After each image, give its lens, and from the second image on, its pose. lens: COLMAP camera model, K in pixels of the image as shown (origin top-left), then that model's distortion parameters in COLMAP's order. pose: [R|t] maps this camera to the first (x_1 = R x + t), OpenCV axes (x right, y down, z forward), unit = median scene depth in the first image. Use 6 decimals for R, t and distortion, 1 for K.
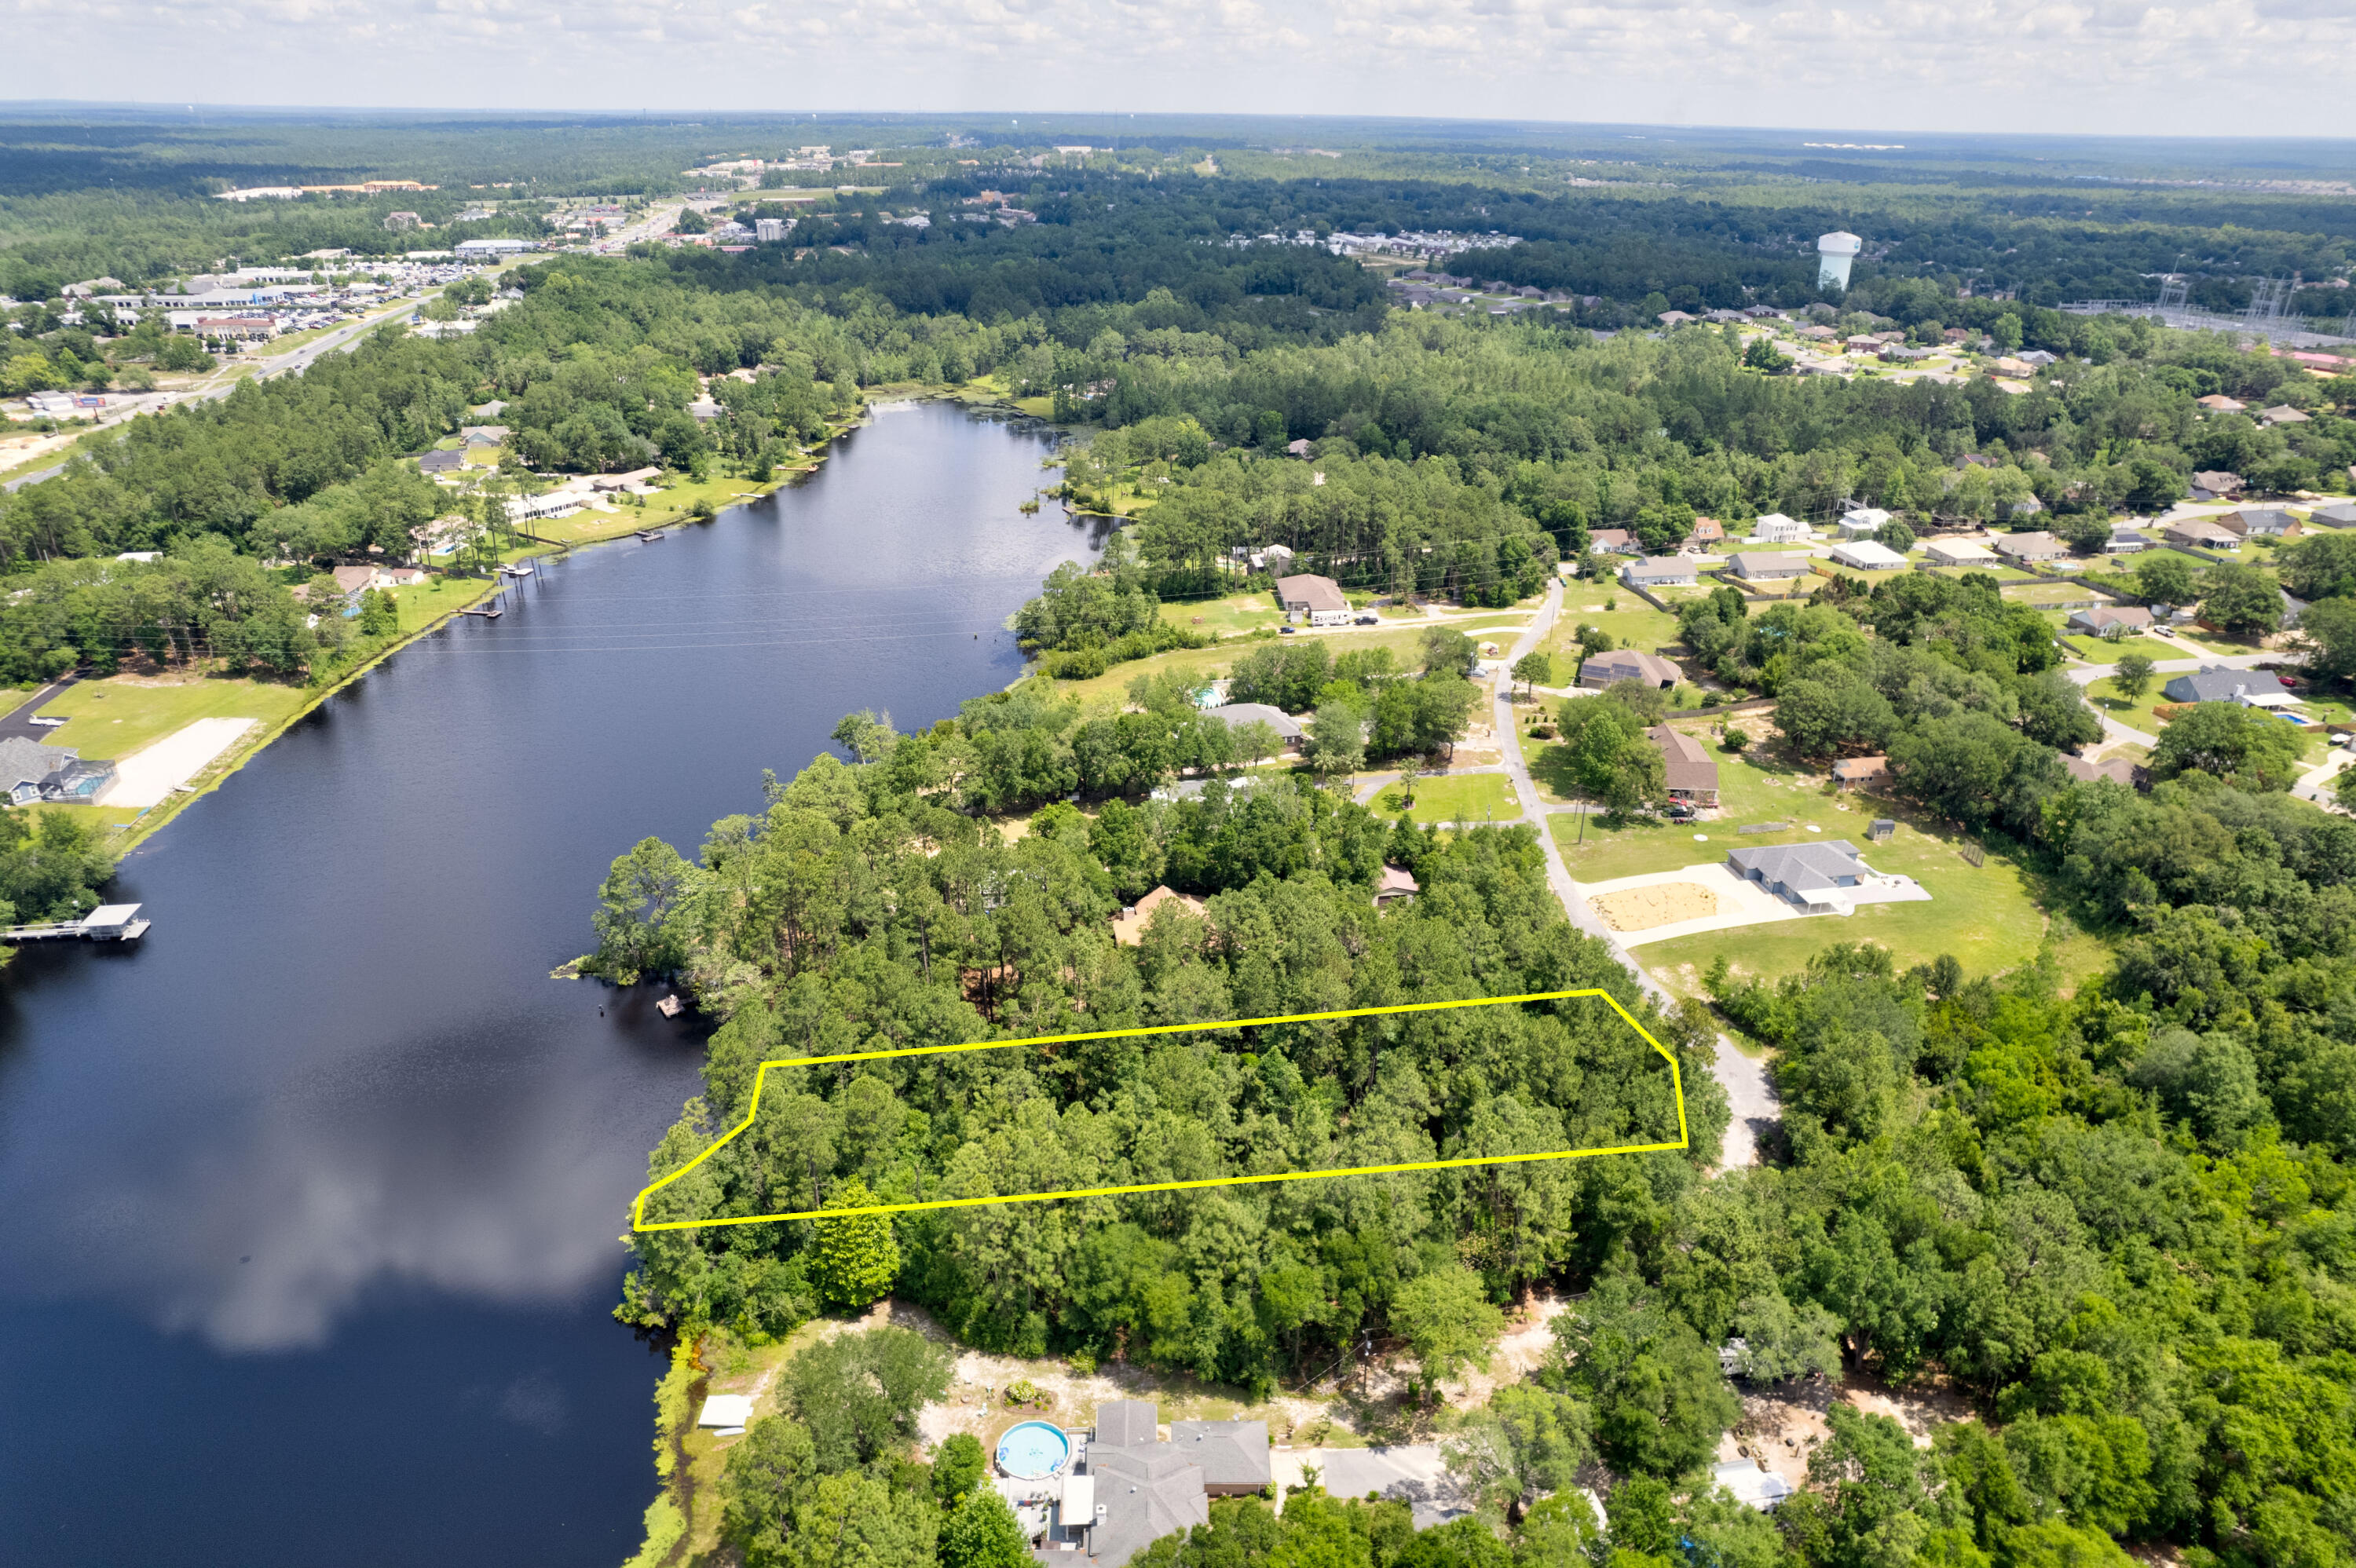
lens RADIAL K [[1508.0, 0, 1178.4], [0, 1508.0, 788.9], [0, 0, 1]] dist [-0.076577, 0.067790]
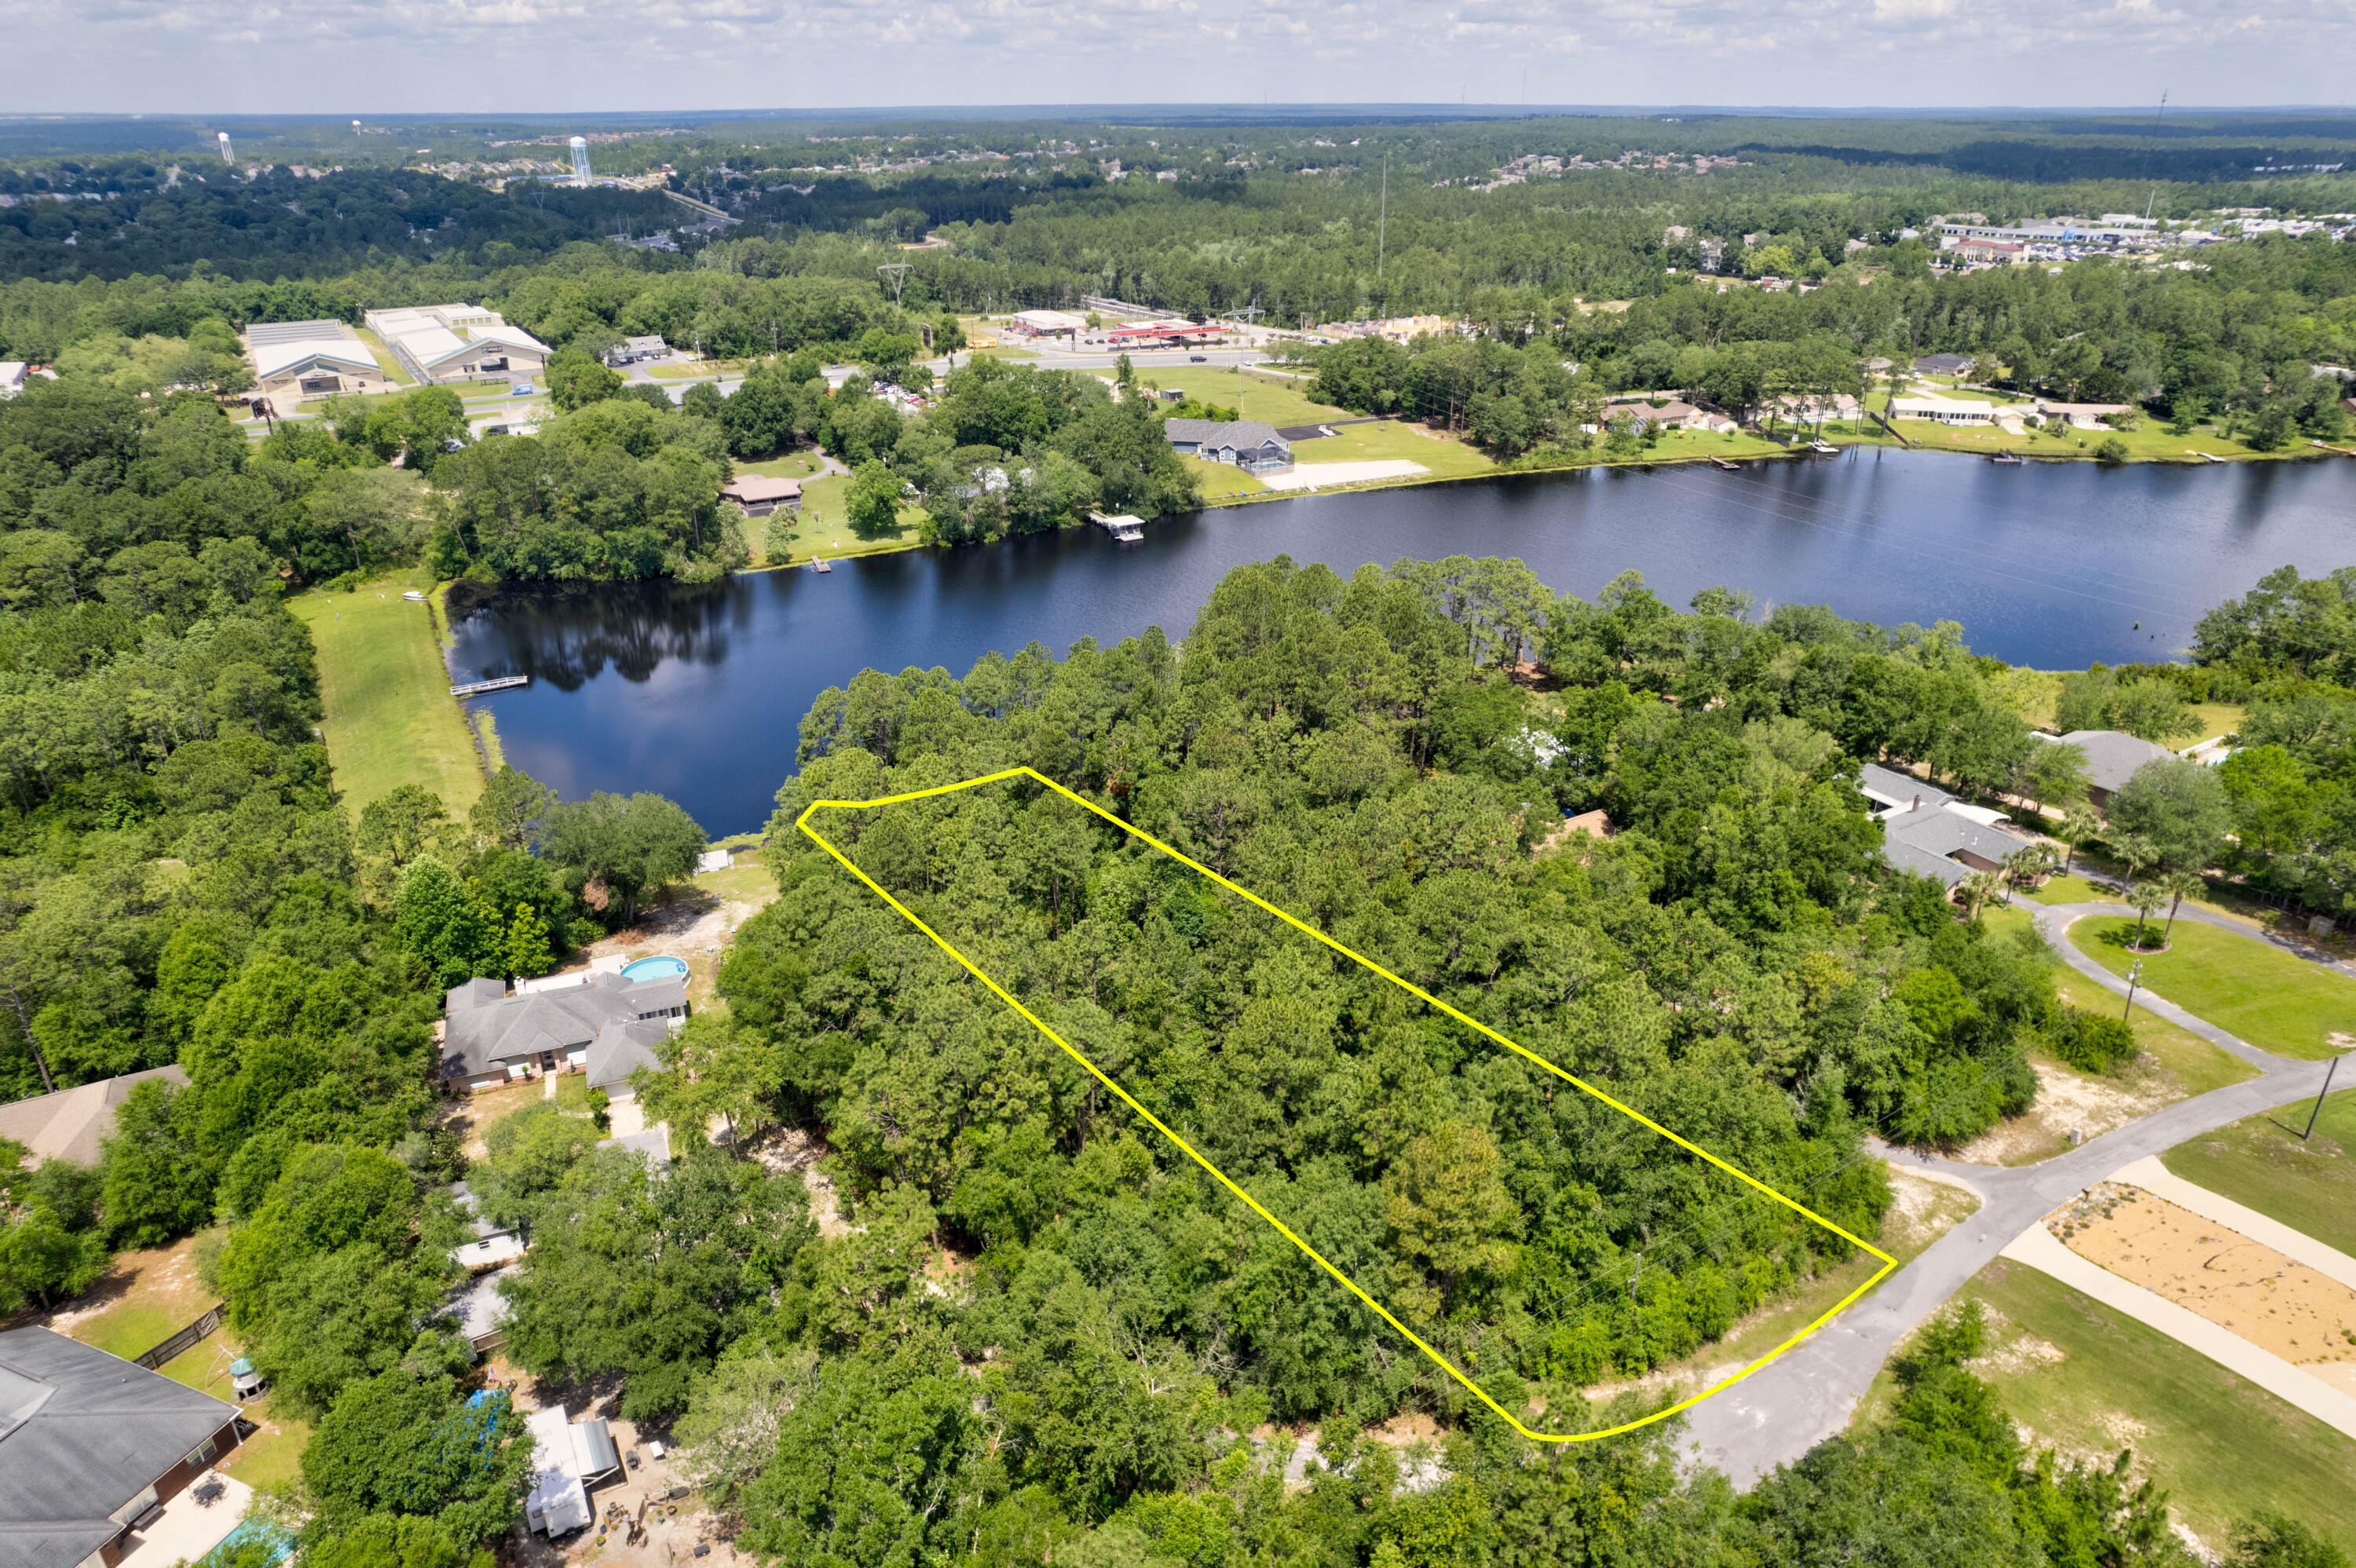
lens RADIAL K [[1508.0, 0, 1184.8], [0, 1508.0, 782.6], [0, 0, 1]] dist [-0.076577, 0.067790]
pose [[0.355186, 0.376719, -0.855526, 0.332076], [-0.383067, 0.893486, 0.234397, -0.025480], [0.852703, 0.244469, 0.461663, 0.300135]]
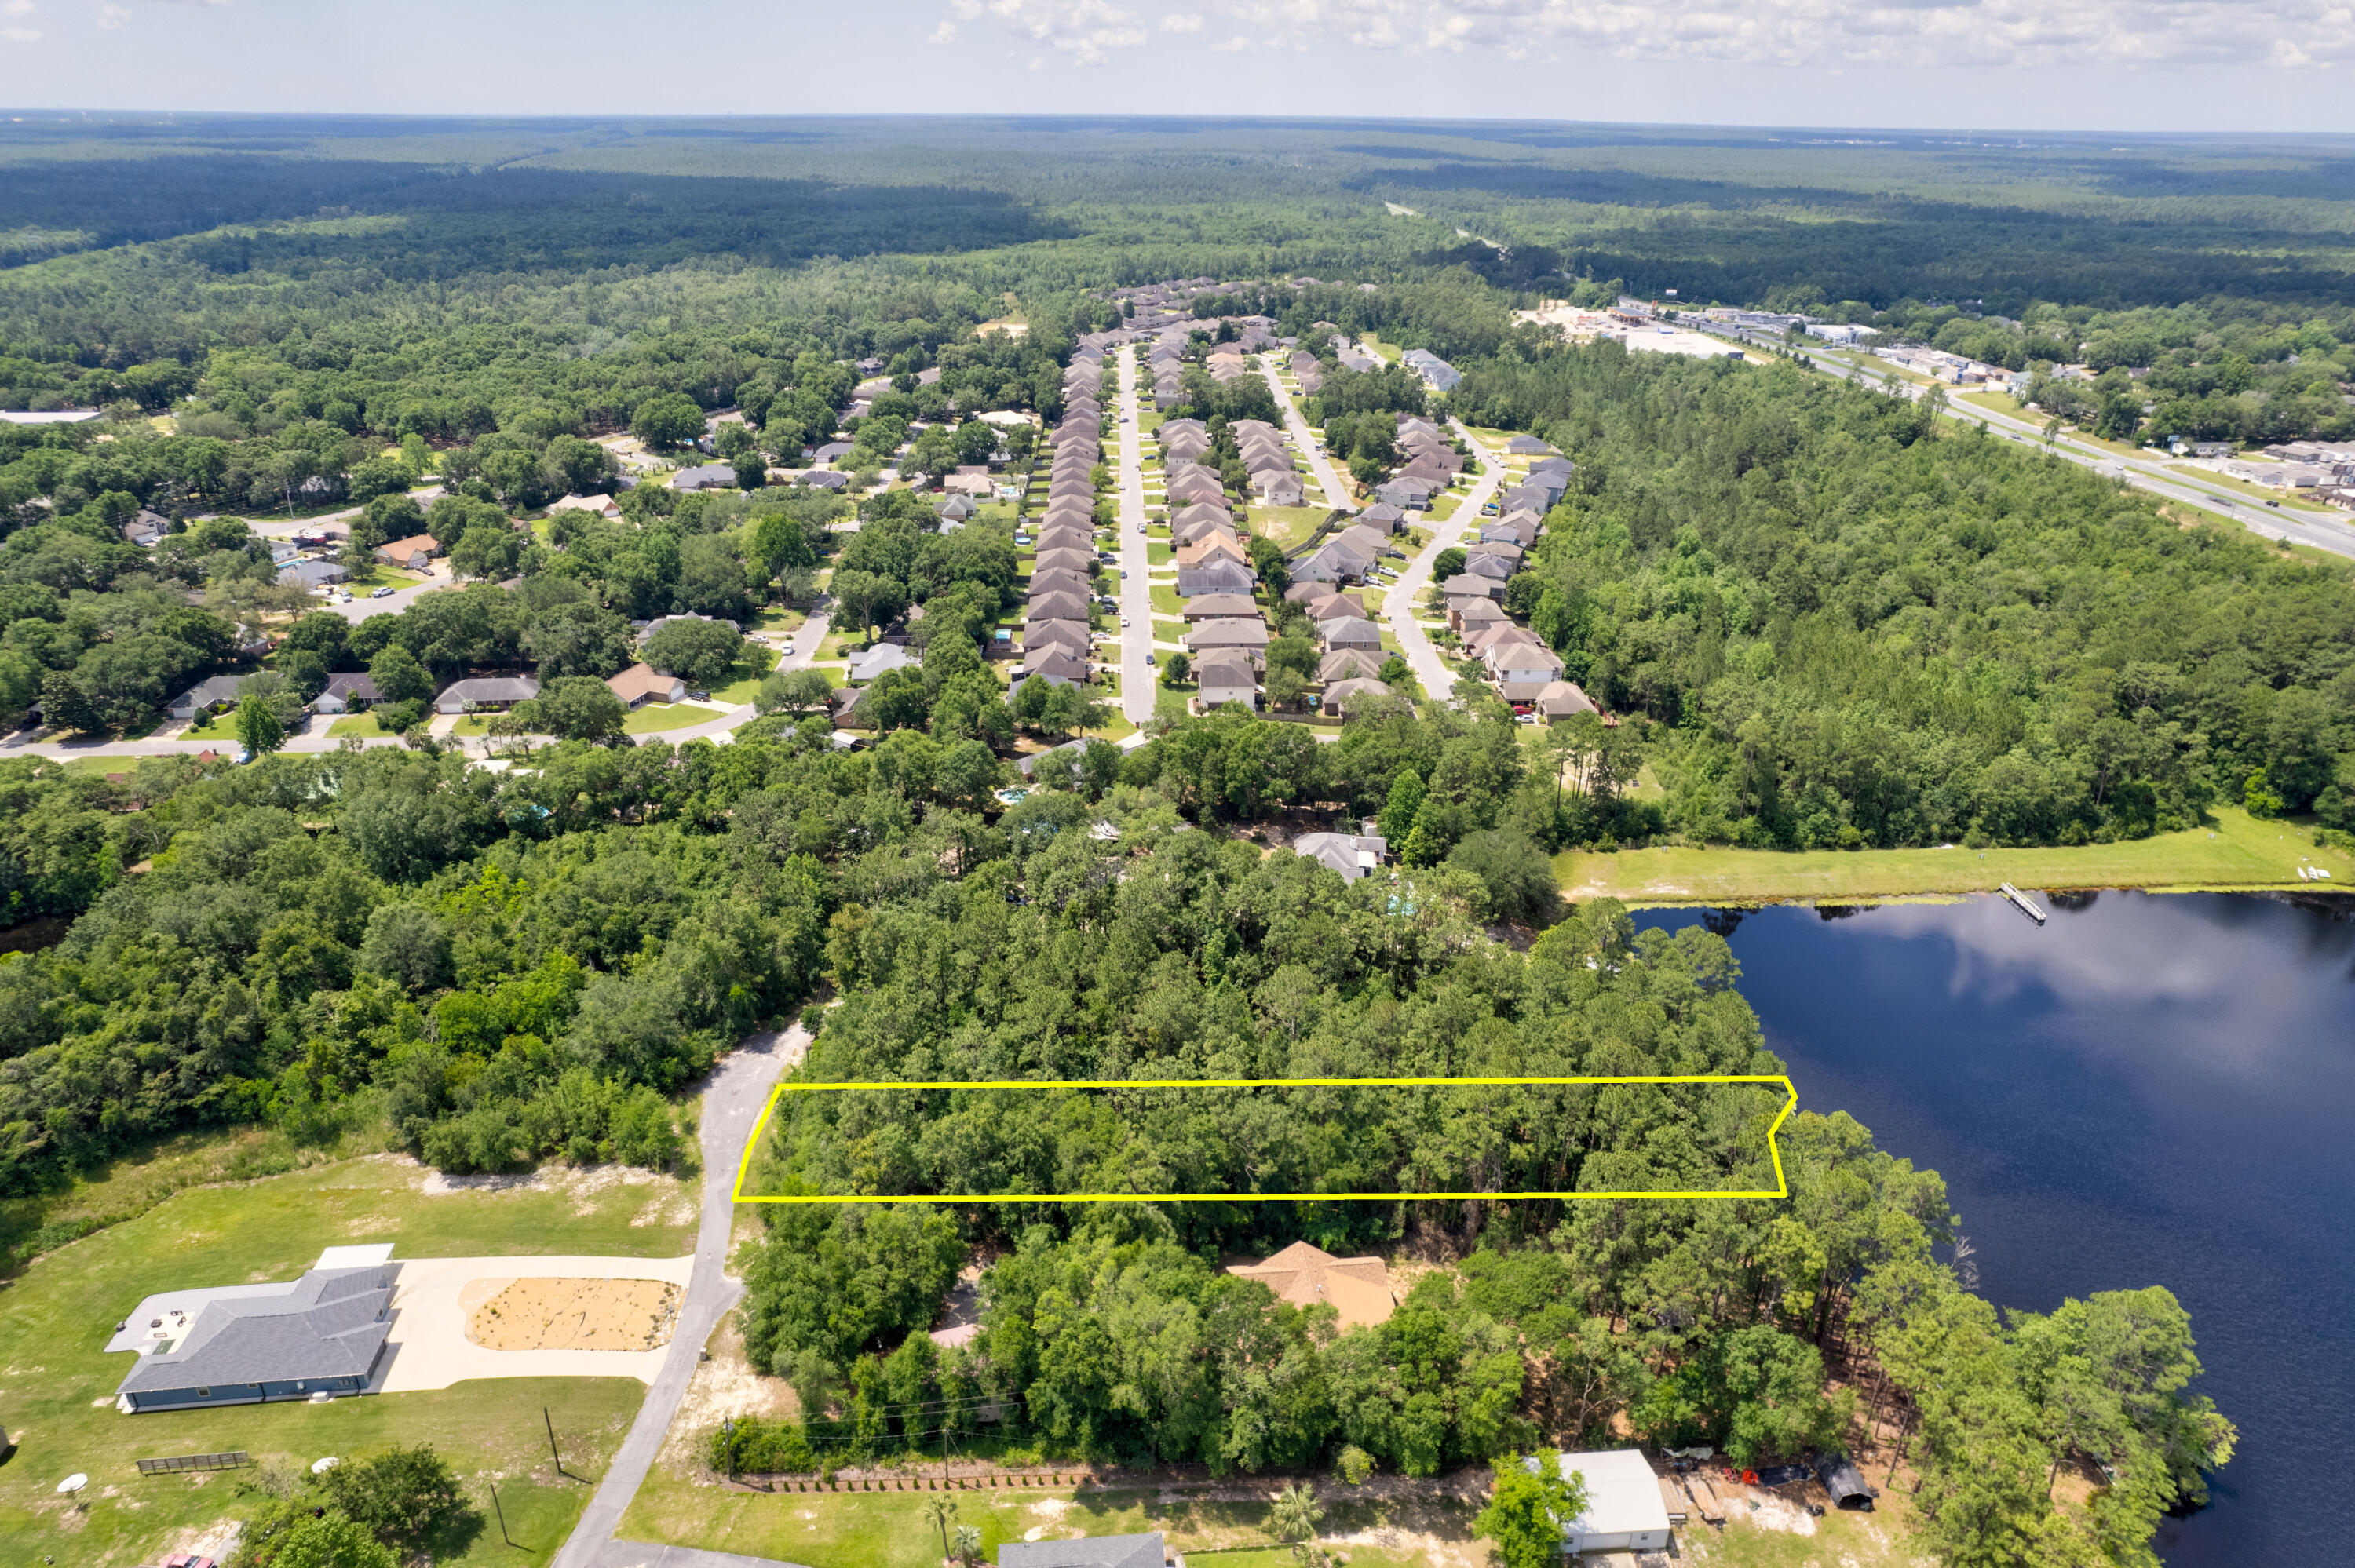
lens RADIAL K [[1507.3, 0, 1185.1], [0, 1507.3, 791.0], [0, 0, 1]] dist [-0.076577, 0.067790]
pose [[-0.996415, -0.056091, 0.063331, 0.015849], [0.011662, 0.650387, 0.759513, -0.347969], [-0.083792, 0.757529, -0.647401, 0.756336]]
